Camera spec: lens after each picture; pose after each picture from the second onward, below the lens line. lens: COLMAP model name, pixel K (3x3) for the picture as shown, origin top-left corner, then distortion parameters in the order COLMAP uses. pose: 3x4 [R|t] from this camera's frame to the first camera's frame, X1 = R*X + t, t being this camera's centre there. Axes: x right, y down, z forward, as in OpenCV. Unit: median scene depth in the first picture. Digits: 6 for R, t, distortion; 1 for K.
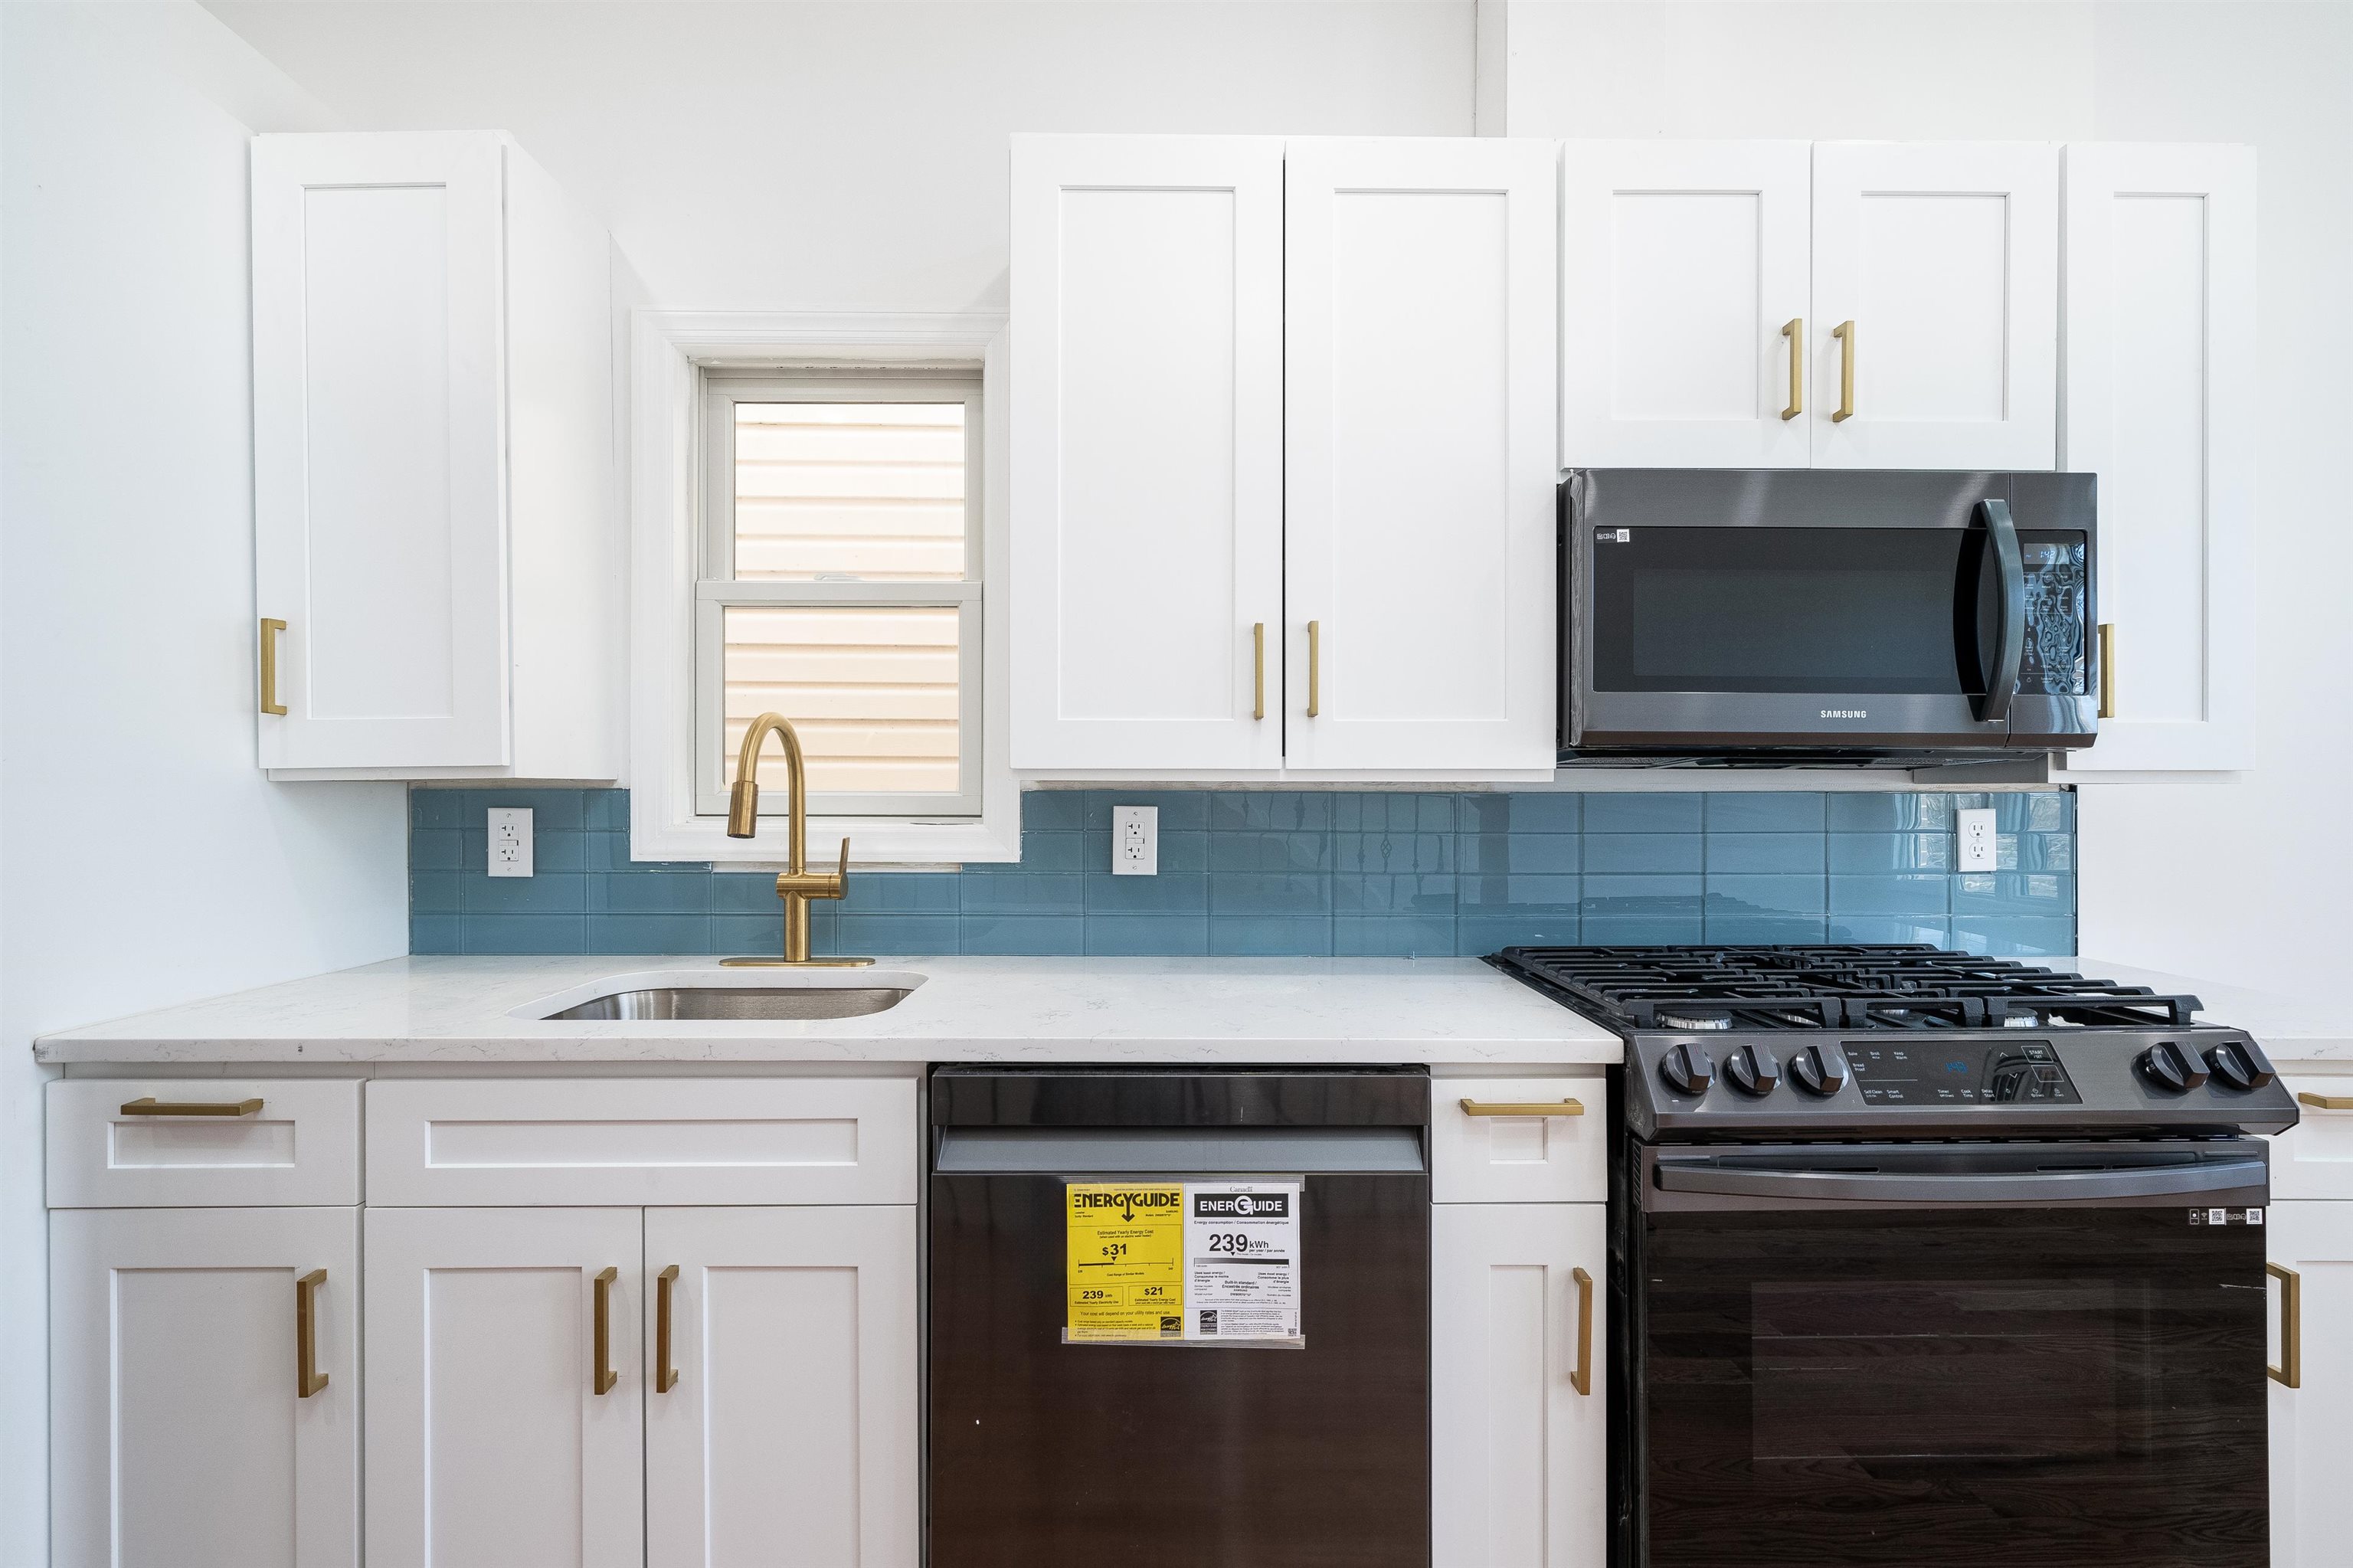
lens RADIAL K [[1093.4, 0, 1163.4], [0, 1093.4, 787.7], [0, 0, 1]] dist [-0.000302, 0.000096]
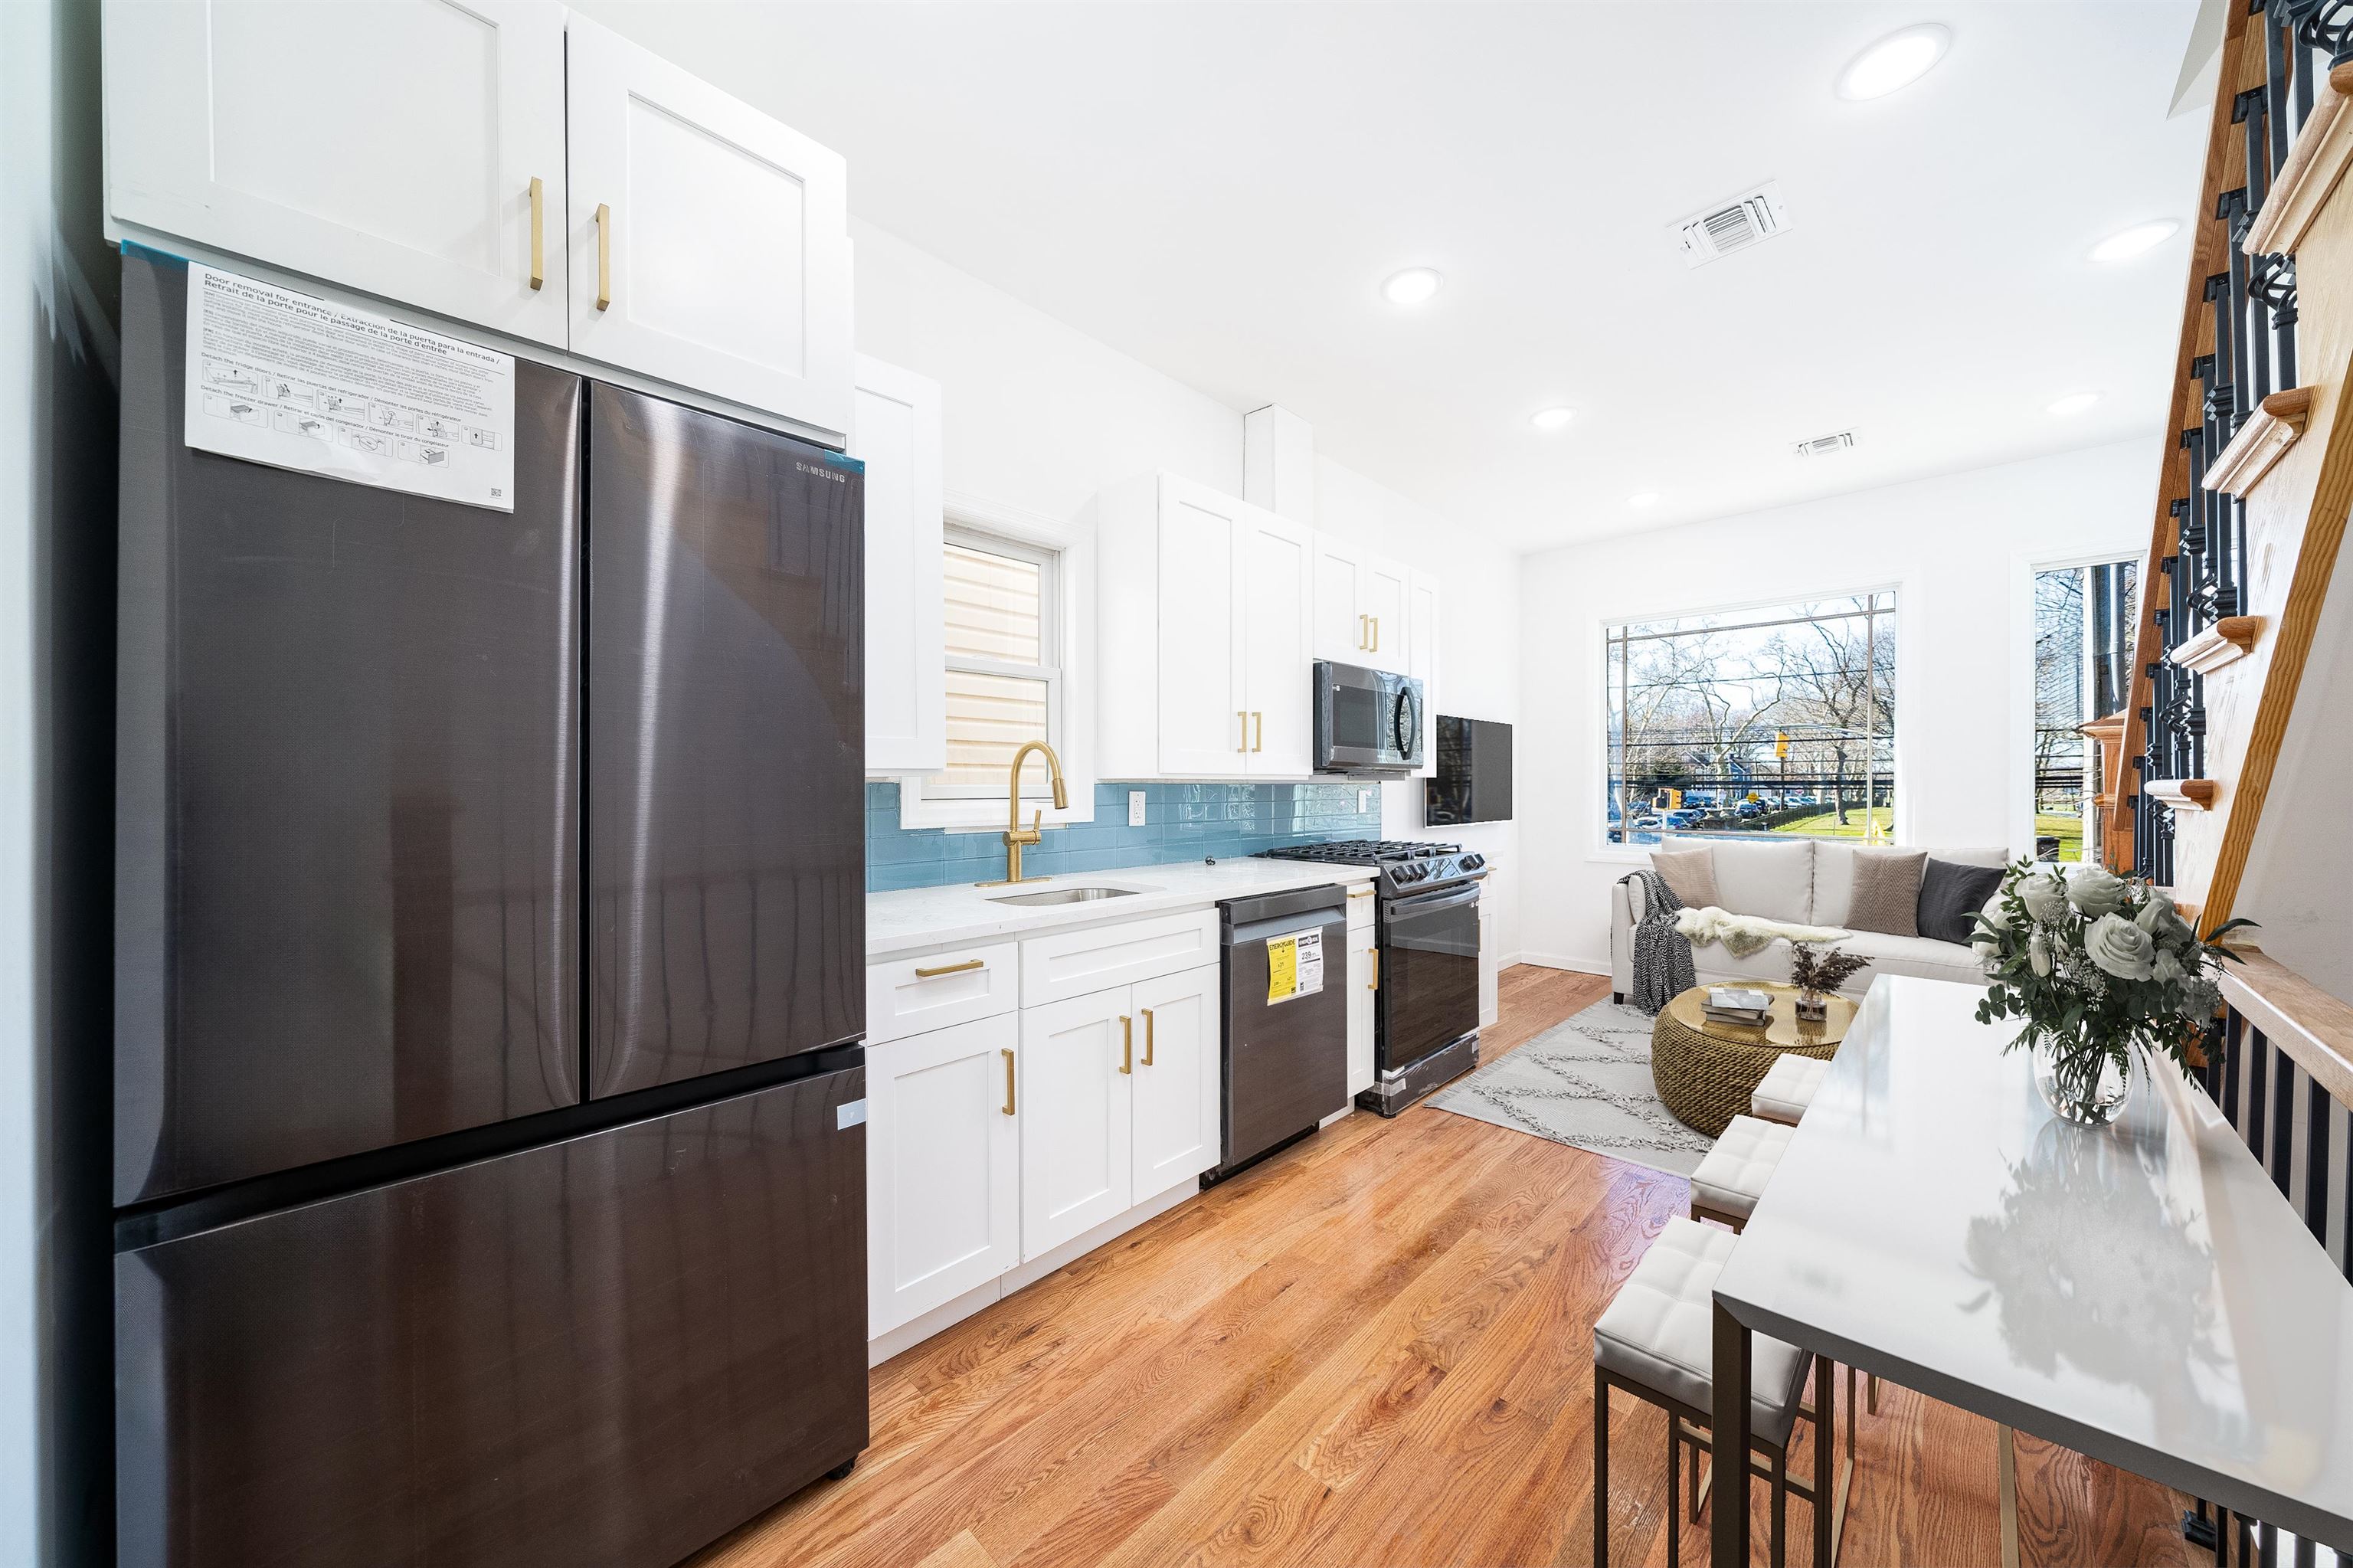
lens RADIAL K [[806.3, 0, 1162.4], [0, 806.3, 796.2], [0, 0, 1]] dist [0.001296, 0.000087]
pose [[0.711537, -0.012489, 0.702537, -1.491044], [0.000867, 0.999857, 0.016895, 0.000741], [-0.702648, -0.011412, 0.711446, -0.126314]]
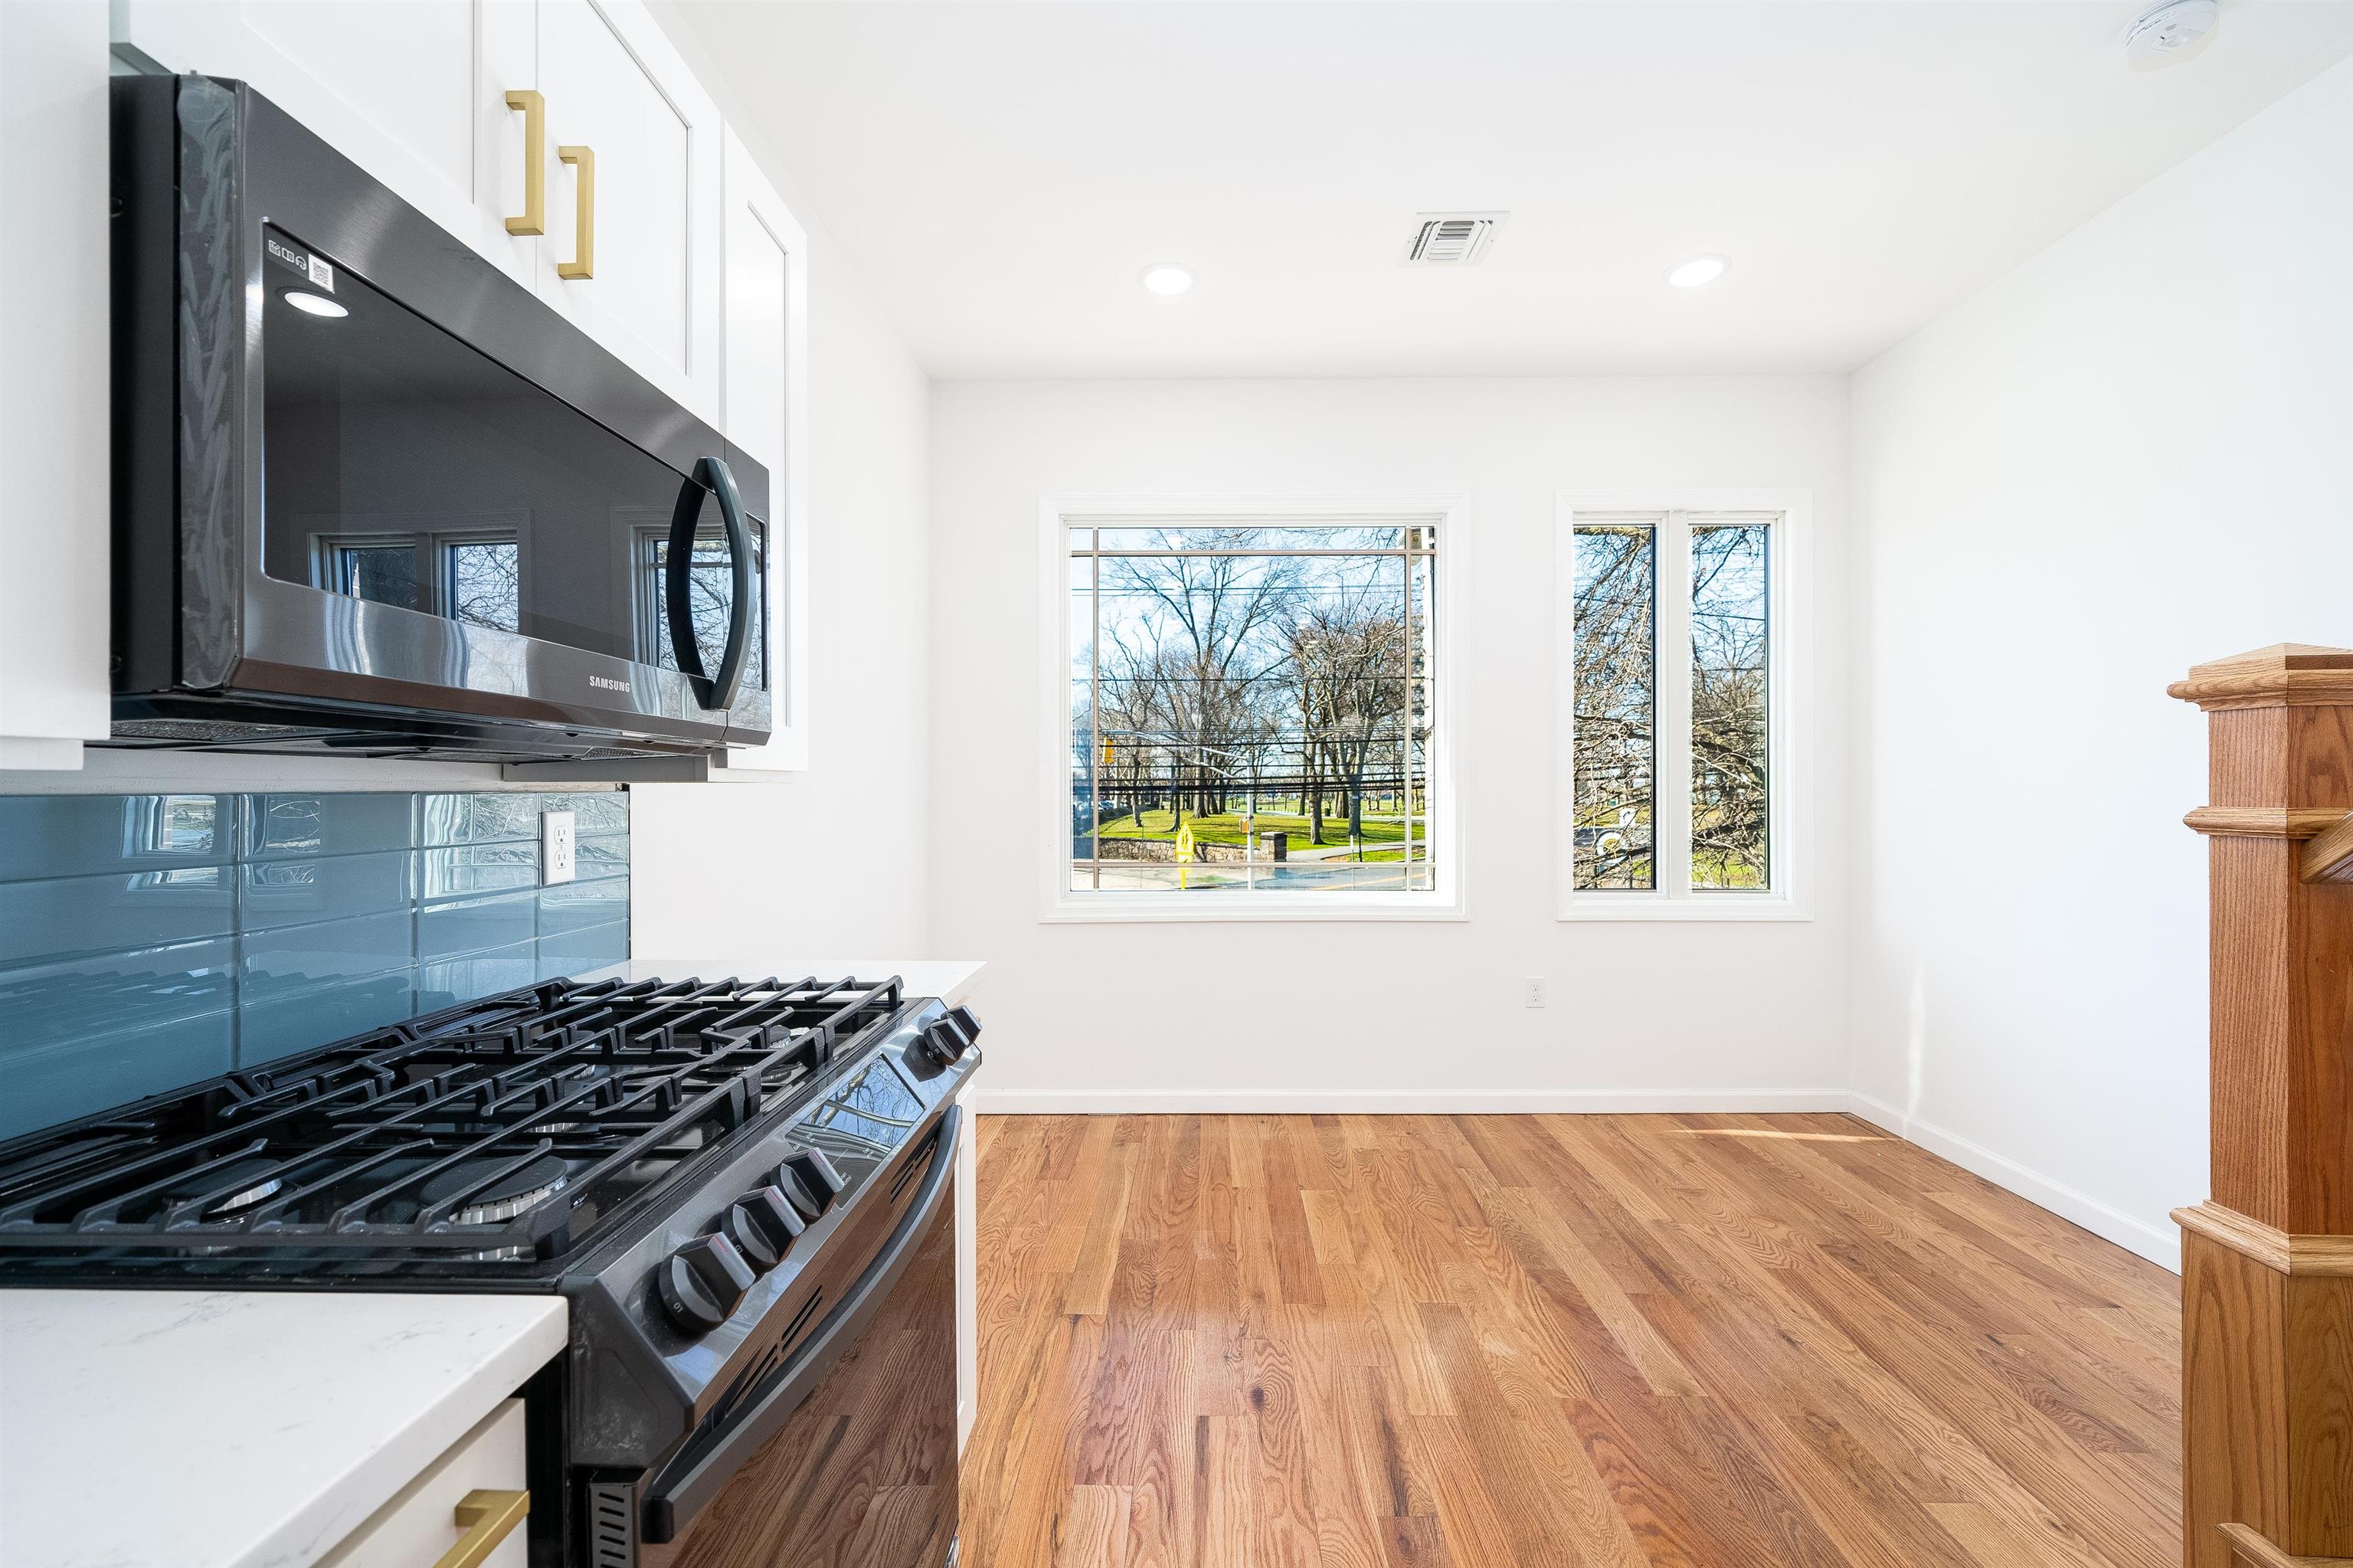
lens RADIAL K [[952.3, 0, 1209.5], [0, 952.3, 785.6], [0, 0, 1]] dist [-0.002509, 0.000334]
pose [[0.010846, 0.002025, 0.999939, -0.003844], [-0.000217, 0.999998, -0.002023, 0.001109], [-0.999941, -0.000195, 0.010847, 0.689204]]
